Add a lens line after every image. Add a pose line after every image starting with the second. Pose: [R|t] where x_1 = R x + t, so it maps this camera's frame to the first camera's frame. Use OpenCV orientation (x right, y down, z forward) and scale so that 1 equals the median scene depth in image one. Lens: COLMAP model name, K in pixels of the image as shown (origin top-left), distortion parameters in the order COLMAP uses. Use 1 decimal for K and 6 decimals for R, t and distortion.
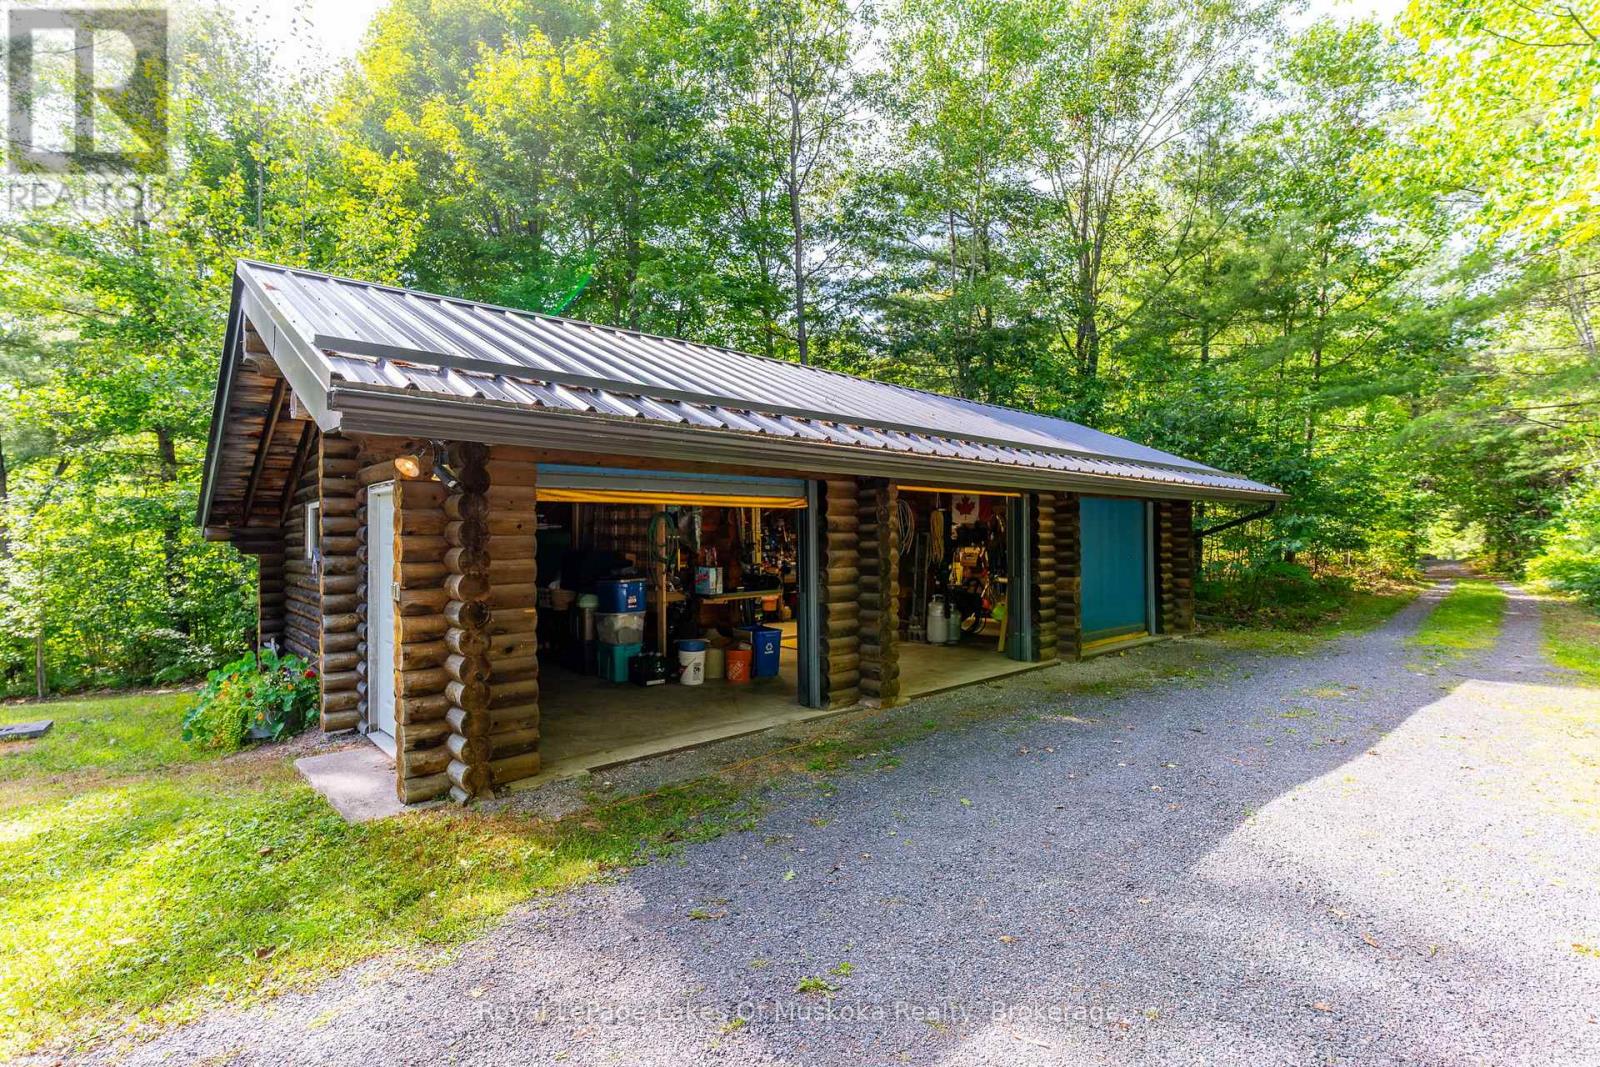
lens RADIAL K [[659.8, 0, 800.0], [0, 659.8, 533.5], [0, 0, 1]] dist [0.001928, 0.000055]
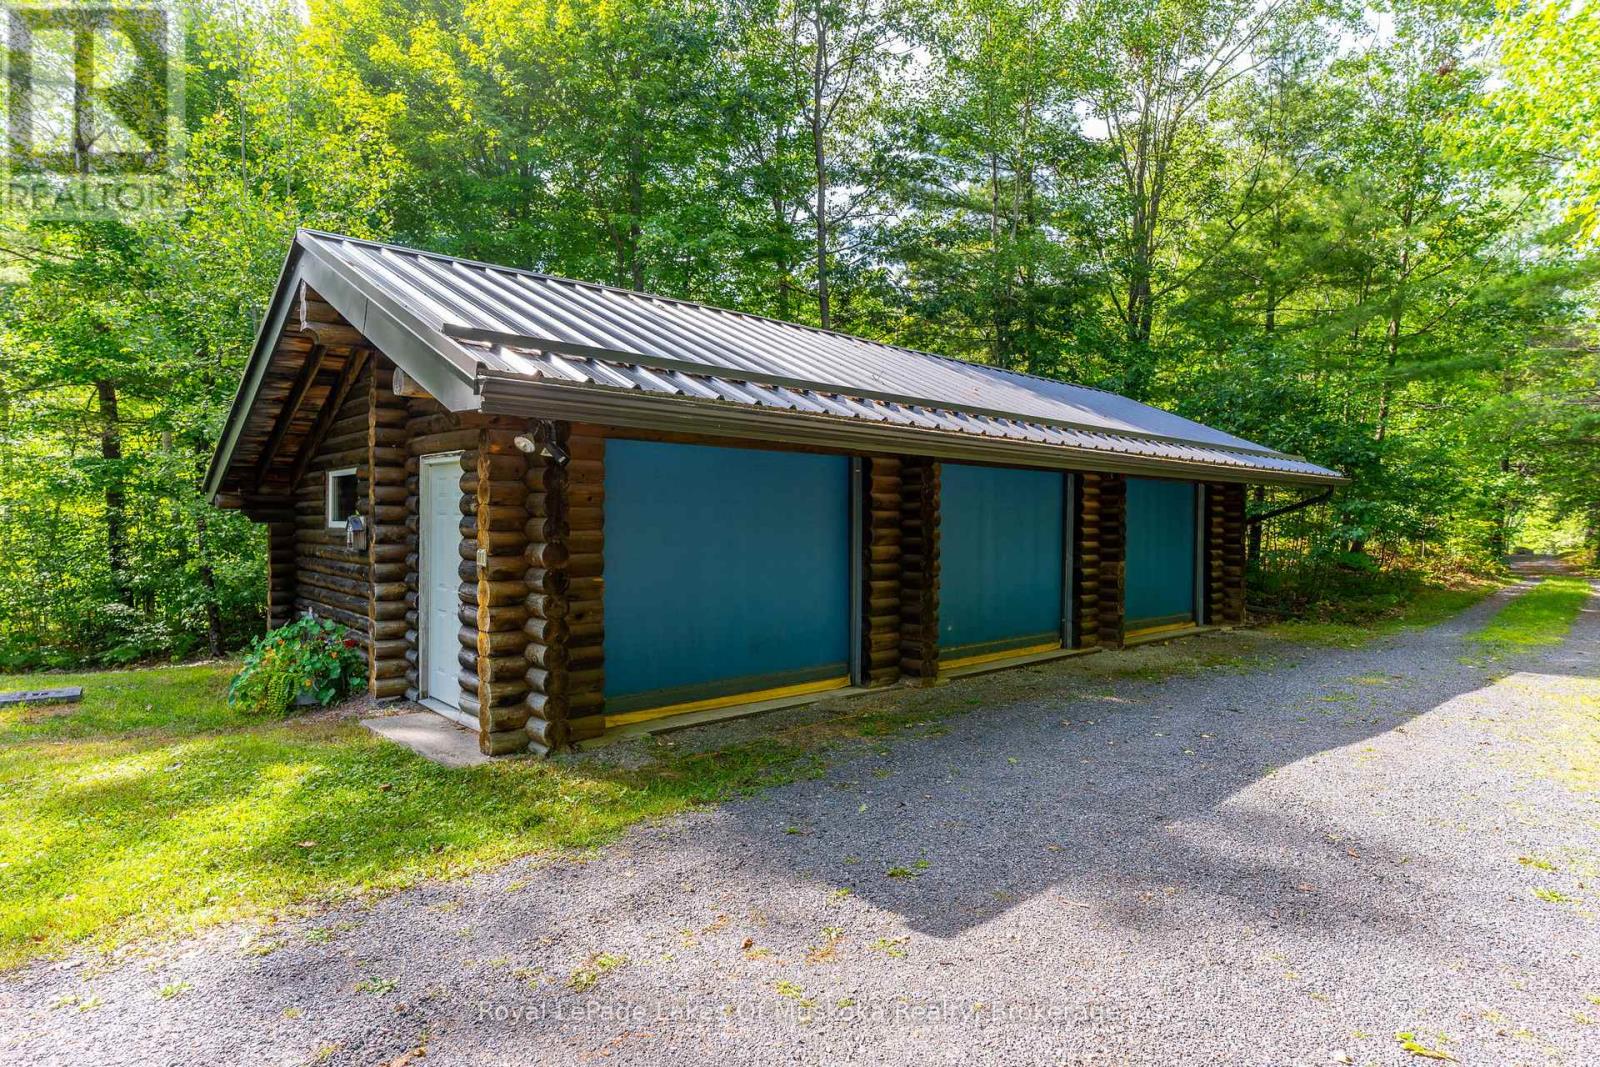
lens RADIAL K [[767.1, 0, 800.0], [0, 767.1, 533.5], [0, 0, 1]] dist [-0.000793, 0.000673]
pose [[0.999850, 0.017303, -0.000543, -0.053901], [-0.017281, 0.999462, 0.027876, 0.002552], [0.001025, -0.027862, 0.999611, -0.129138]]
